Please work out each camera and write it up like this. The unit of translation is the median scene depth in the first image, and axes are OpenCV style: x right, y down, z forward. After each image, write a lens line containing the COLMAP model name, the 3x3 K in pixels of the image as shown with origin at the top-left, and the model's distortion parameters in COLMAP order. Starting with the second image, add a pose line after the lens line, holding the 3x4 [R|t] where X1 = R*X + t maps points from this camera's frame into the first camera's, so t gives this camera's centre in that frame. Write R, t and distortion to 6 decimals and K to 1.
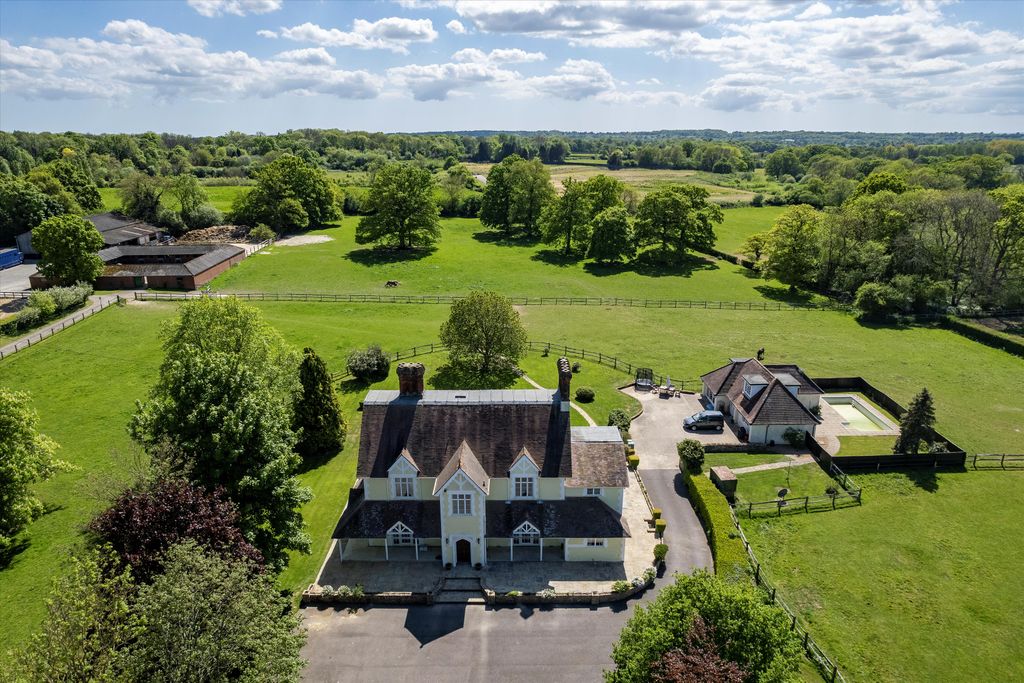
lens RADIAL K [[645.0, 0, 511.6], [0, 645.0, 347.9], [0, 0, 1]] dist [-0.084264, 0.064117]
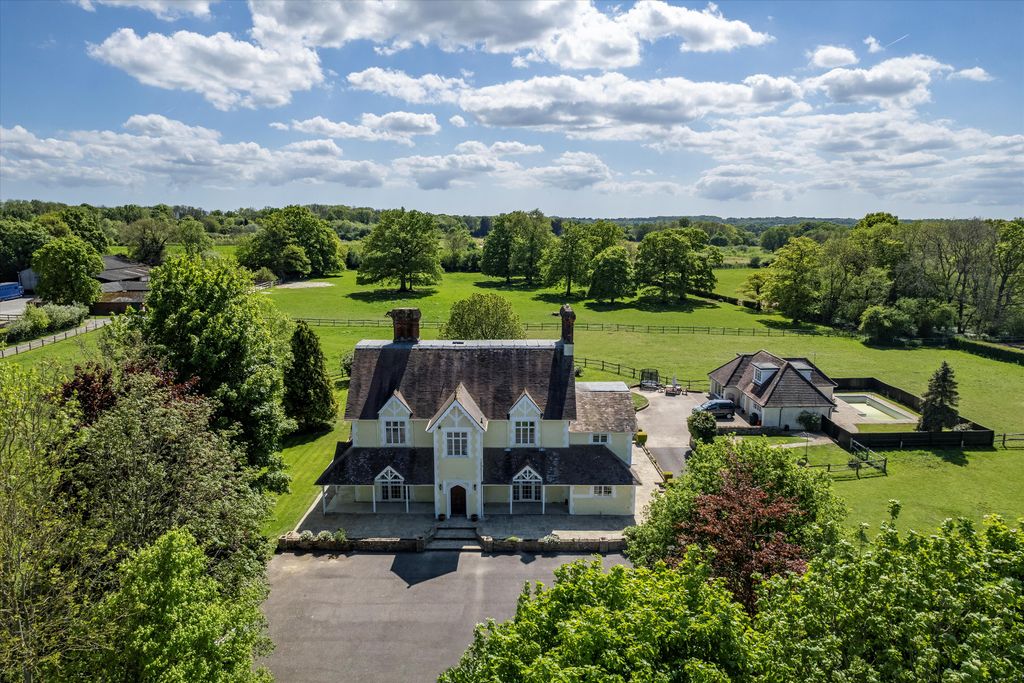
lens RADIAL K [[645.0, 0, 511.6], [0, 645.0, 347.9], [0, 0, 1]] dist [-0.084264, 0.064117]
pose [[0.999997, 0.002285, -0.000074, -0.000016], [-0.002275, 0.991200, -0.132354, 0.073755], [-0.000229, 0.132354, 0.991202, 0.021800]]
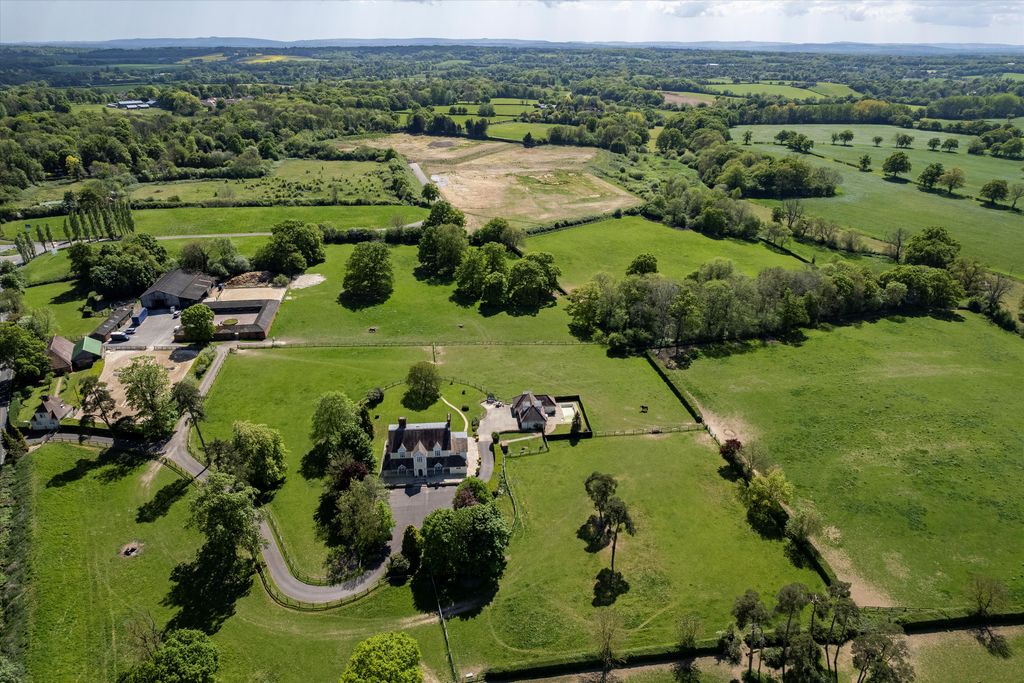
lens RADIAL K [[645.0, 0, 511.6], [0, 645.0, 347.9], [0, 0, 1]] dist [-0.084264, 0.064117]
pose [[0.995640, -0.031621, 0.087761, 0.044103], [0.018938, 0.989720, 0.141761, -0.277981], [-0.091342, -0.139481, 0.986003, -0.795452]]
